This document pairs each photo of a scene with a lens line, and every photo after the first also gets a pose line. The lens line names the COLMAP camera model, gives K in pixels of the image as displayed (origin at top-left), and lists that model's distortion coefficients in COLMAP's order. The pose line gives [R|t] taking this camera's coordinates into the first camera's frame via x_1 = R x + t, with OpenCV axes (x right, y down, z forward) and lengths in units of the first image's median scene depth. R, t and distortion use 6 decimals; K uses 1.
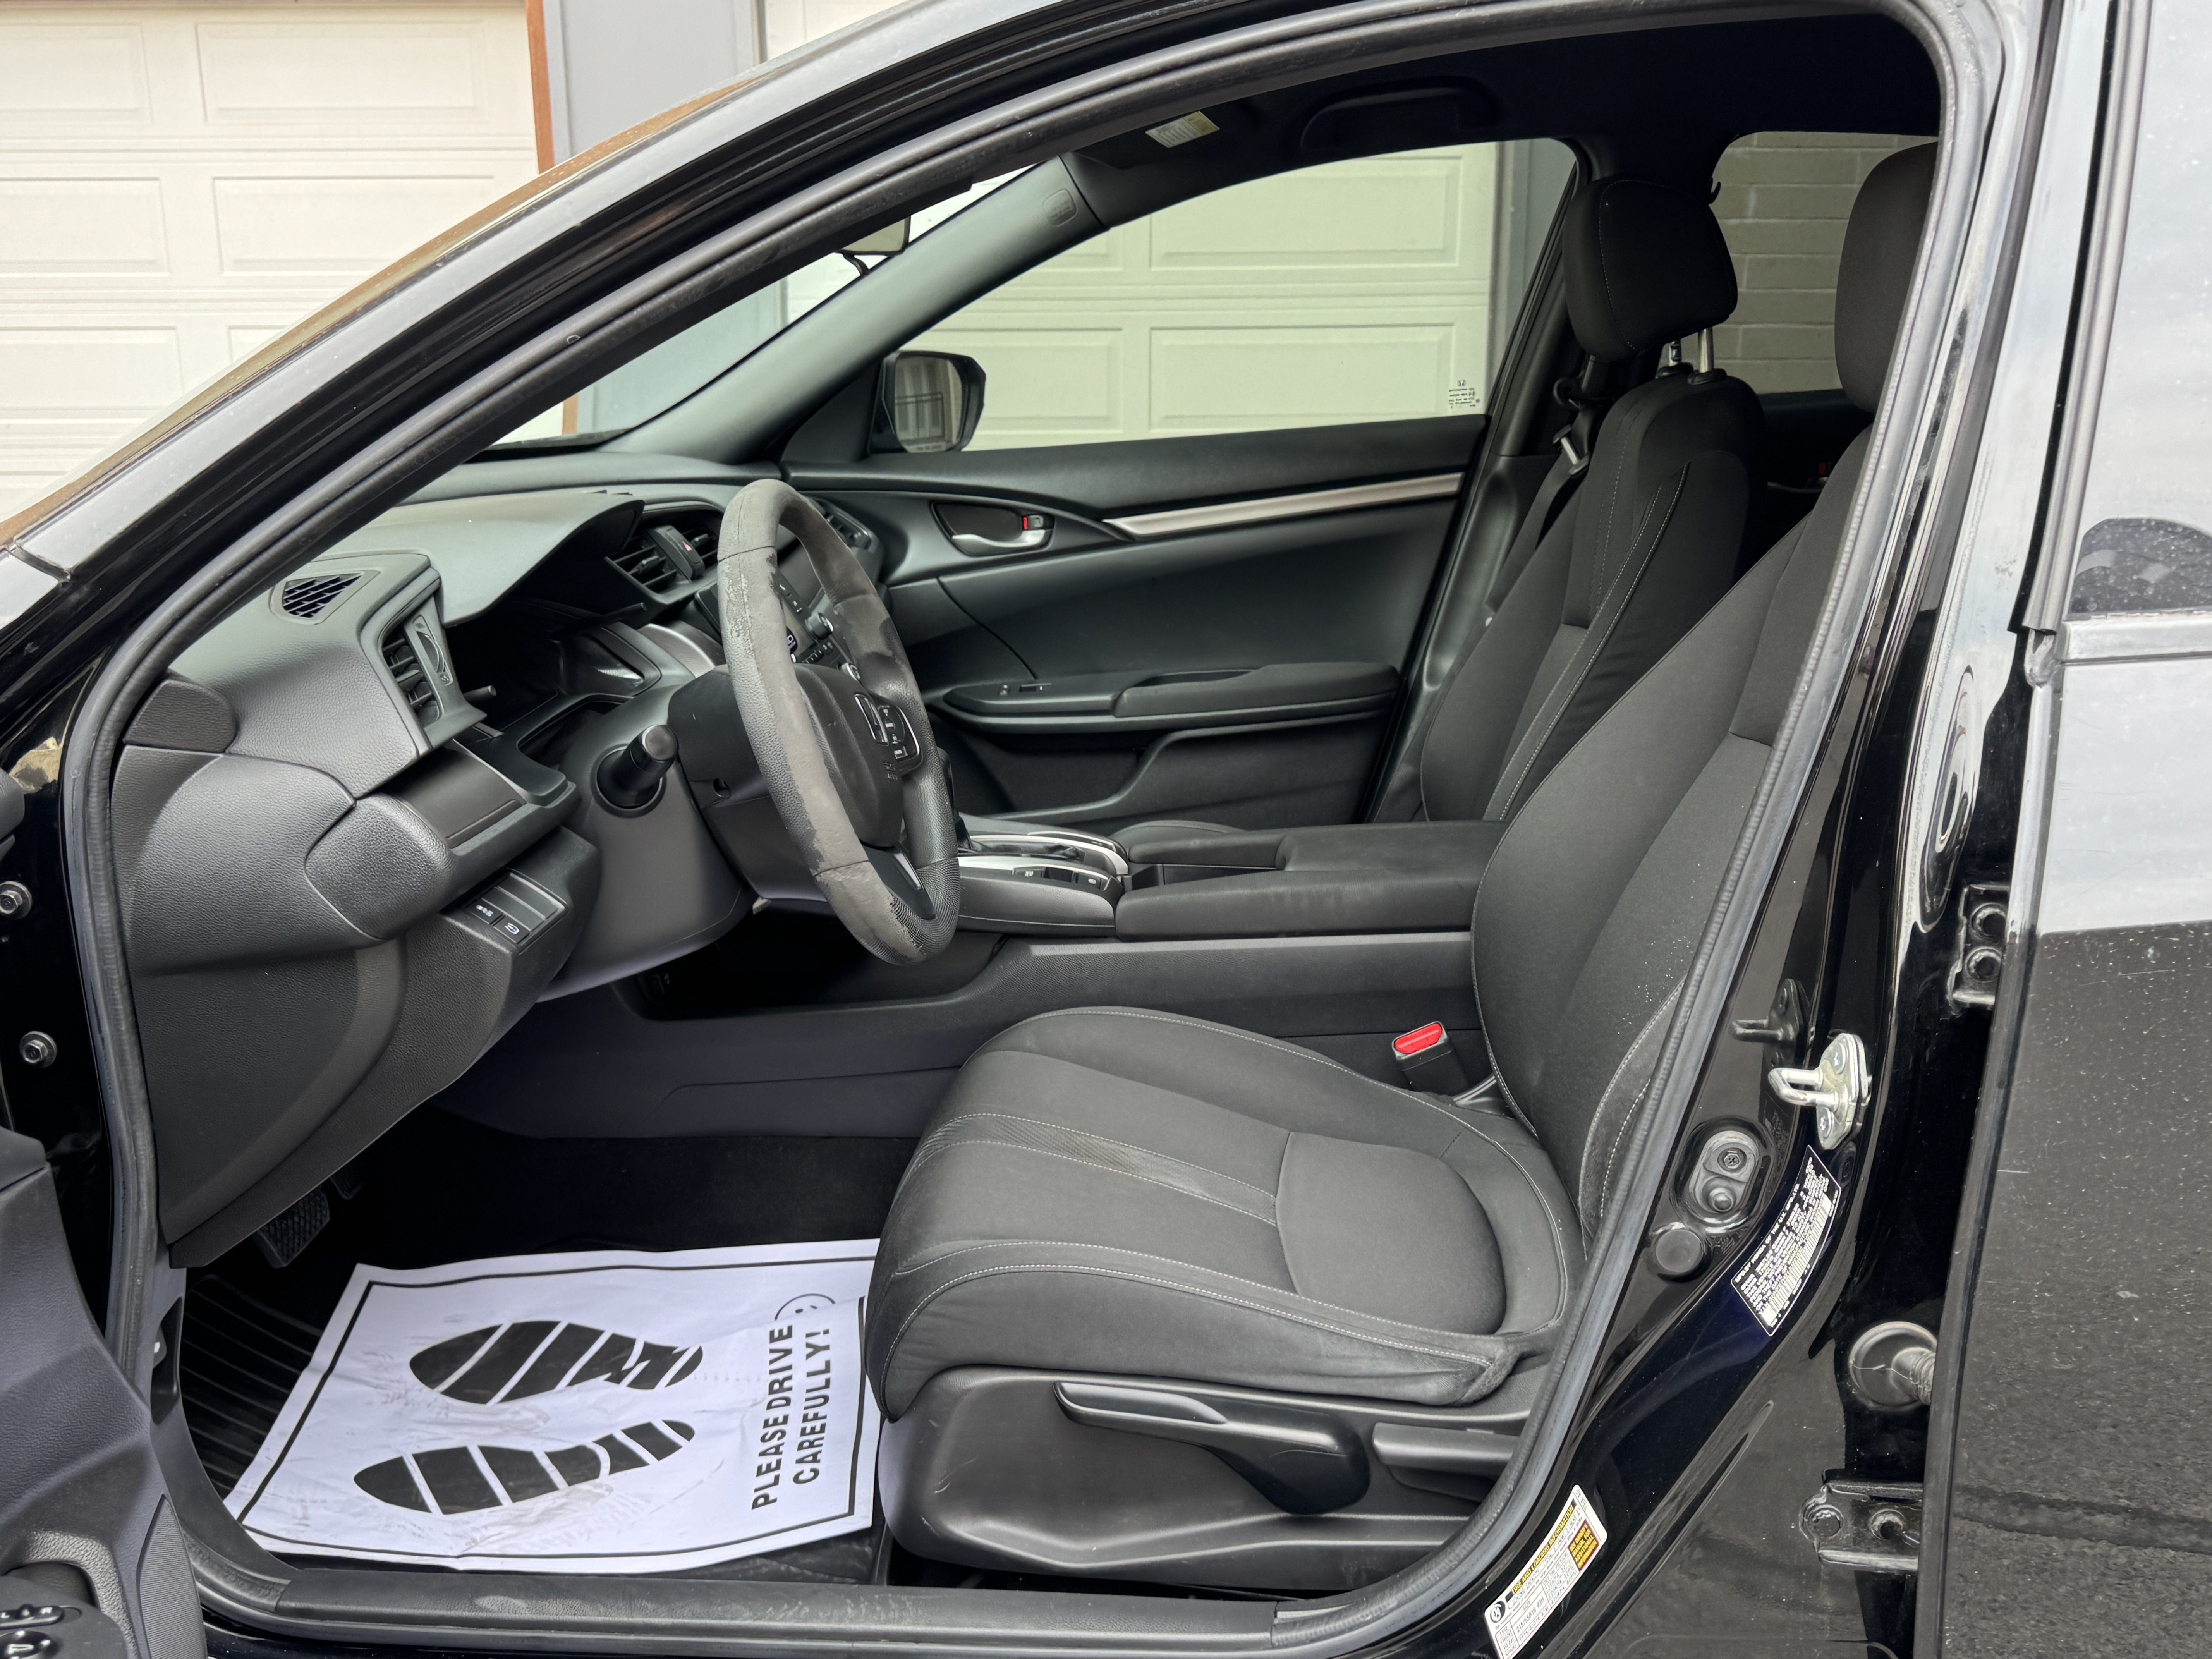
lens RADIAL K [[1968.6, 0, 1106.0], [0, 1968.6, 829.5], [0, 0, 1]] dist [0.187991, -0.410331]
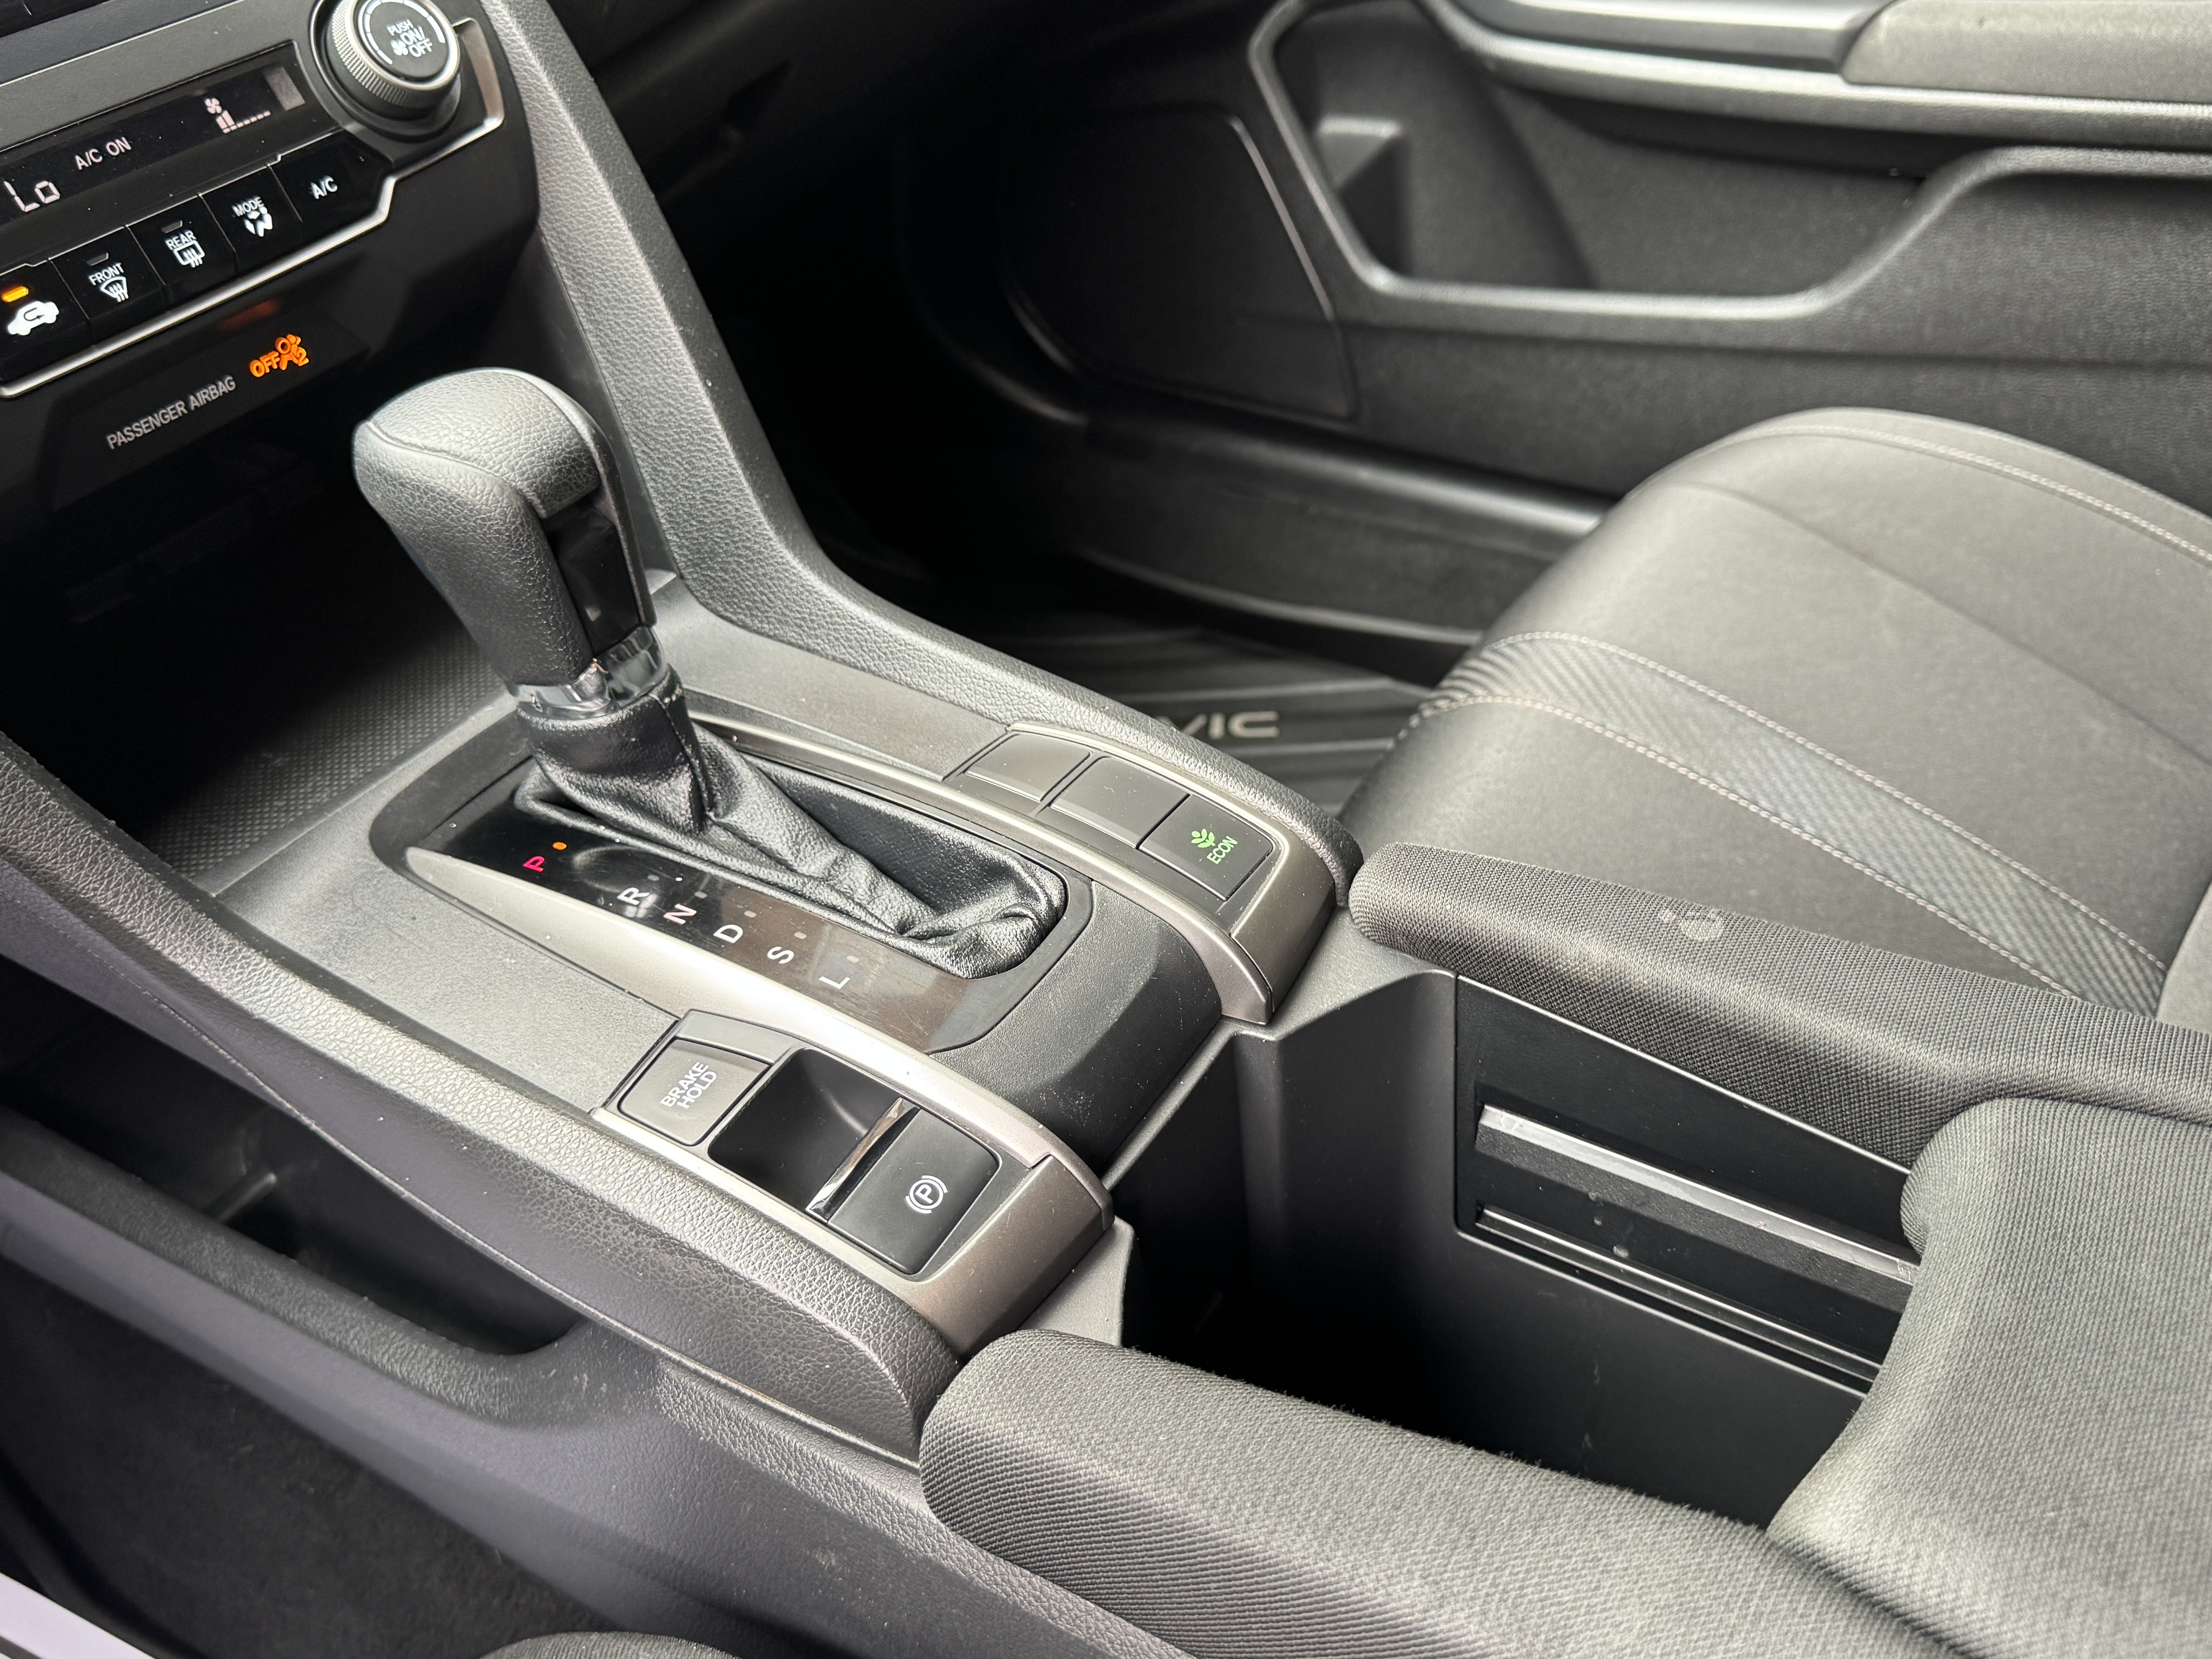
lens RADIAL K [[1936.4, 0, 1106.0], [0, 1936.4, 829.5], [0, 0, 1]] dist [-0.045382, 0.017933]
pose [[0.840523, 0.287029, -0.459495, 0.098098], [-0.099905, 0.915698, 0.389251, -0.057976], [0.532485, -0.281269, 0.798340, 0.647531]]
